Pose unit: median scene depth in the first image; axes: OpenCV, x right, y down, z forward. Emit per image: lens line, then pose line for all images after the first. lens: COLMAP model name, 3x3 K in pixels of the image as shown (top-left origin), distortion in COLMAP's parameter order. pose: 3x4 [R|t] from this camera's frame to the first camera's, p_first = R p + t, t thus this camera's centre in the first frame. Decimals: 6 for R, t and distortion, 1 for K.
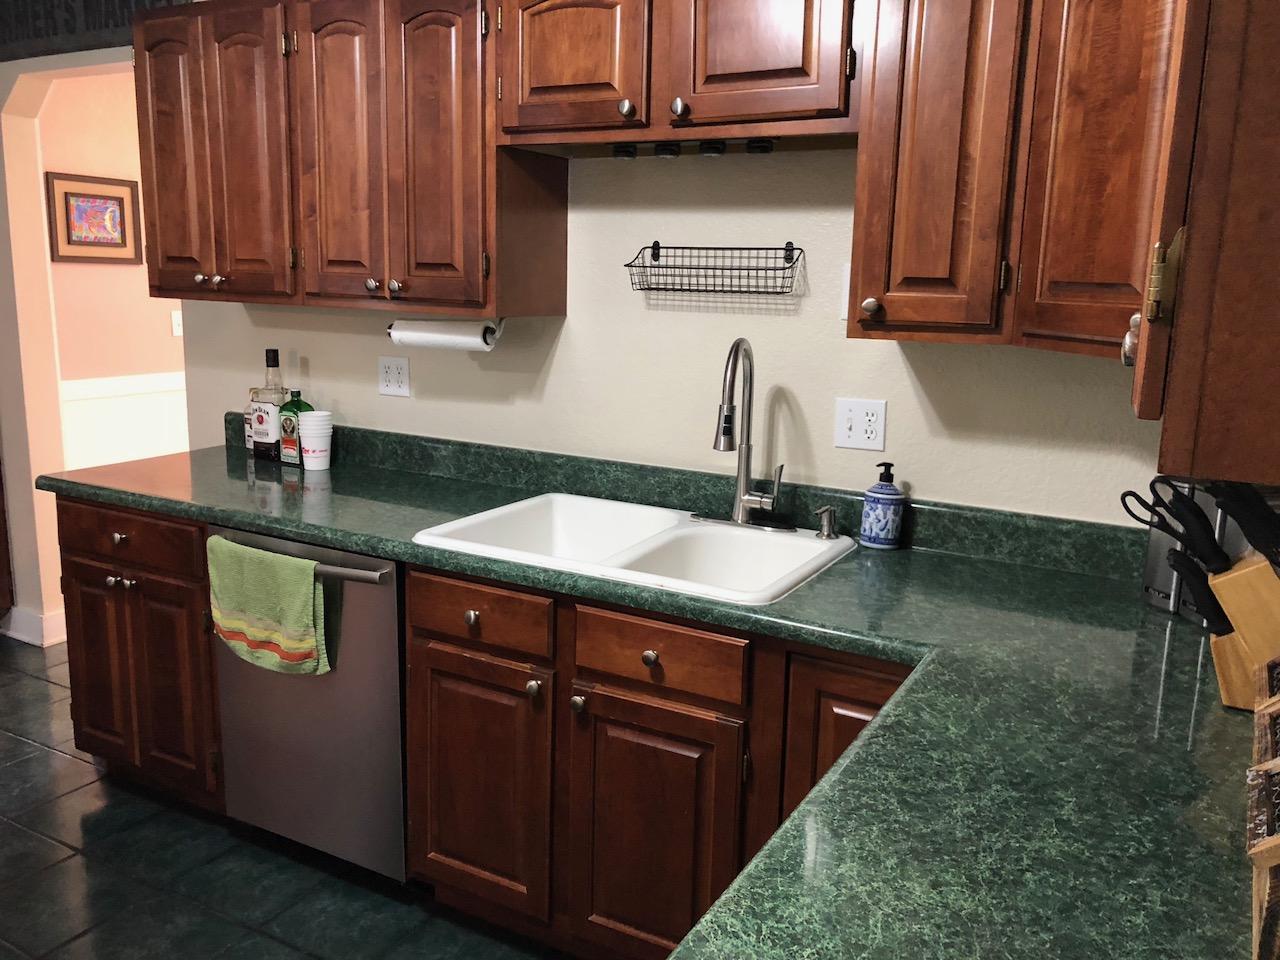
lens RADIAL K [[1053.5, 0, 640.0], [0, 1053.5, 480.0], [0, 0, 1]] dist [0.028342, -0.001595]
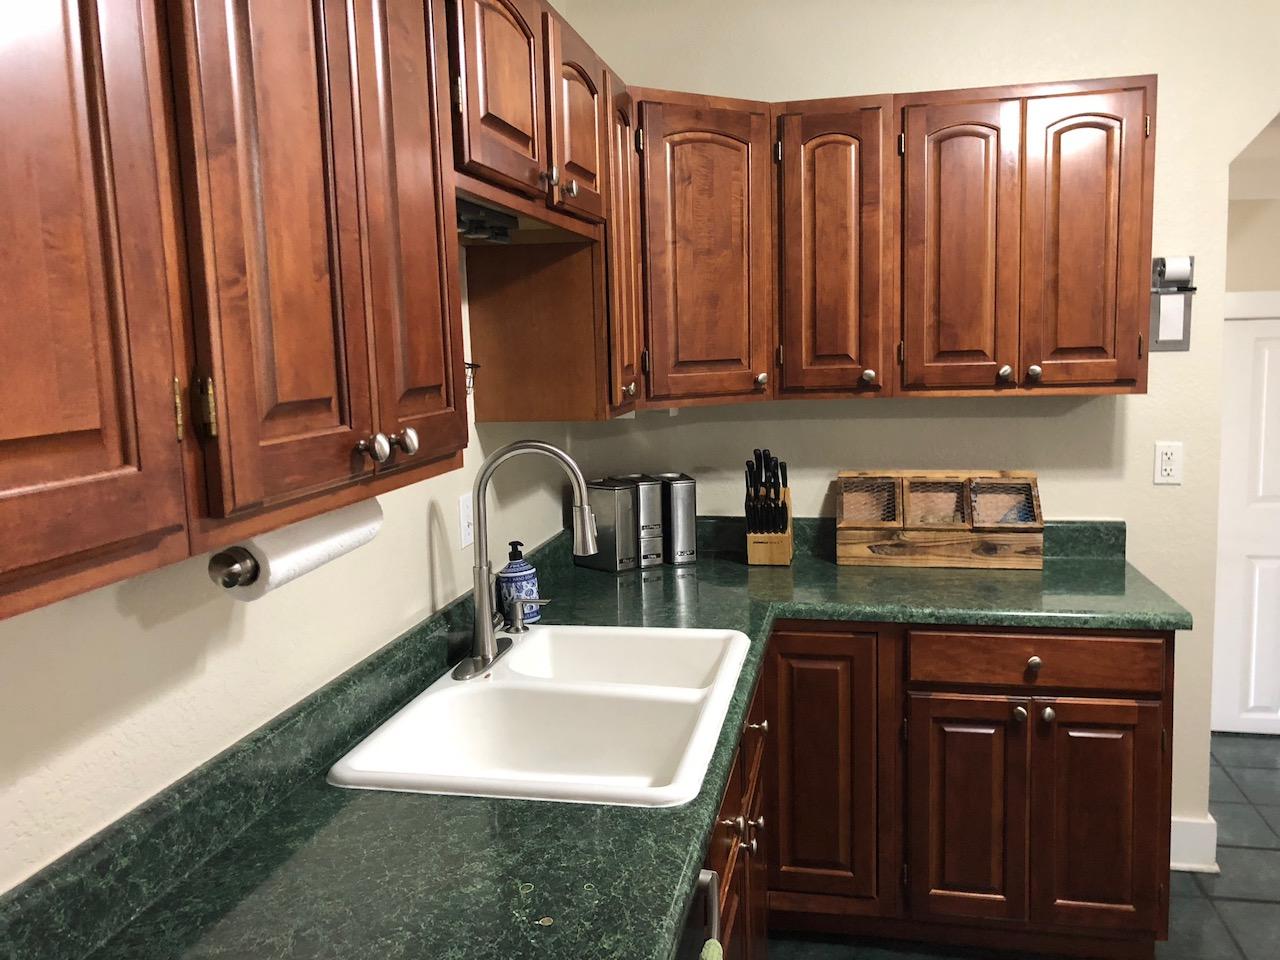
lens RADIAL K [[1053.5, 0, 640.0], [0, 1053.5, 480.0], [0, 0, 1]] dist [0.028342, -0.001595]
pose [[-0.309844, -0.145318, 0.939617, -1.063019], [0.201756, 0.955696, 0.214335, -0.372382], [-0.929135, 0.255984, -0.266798, 1.558077]]
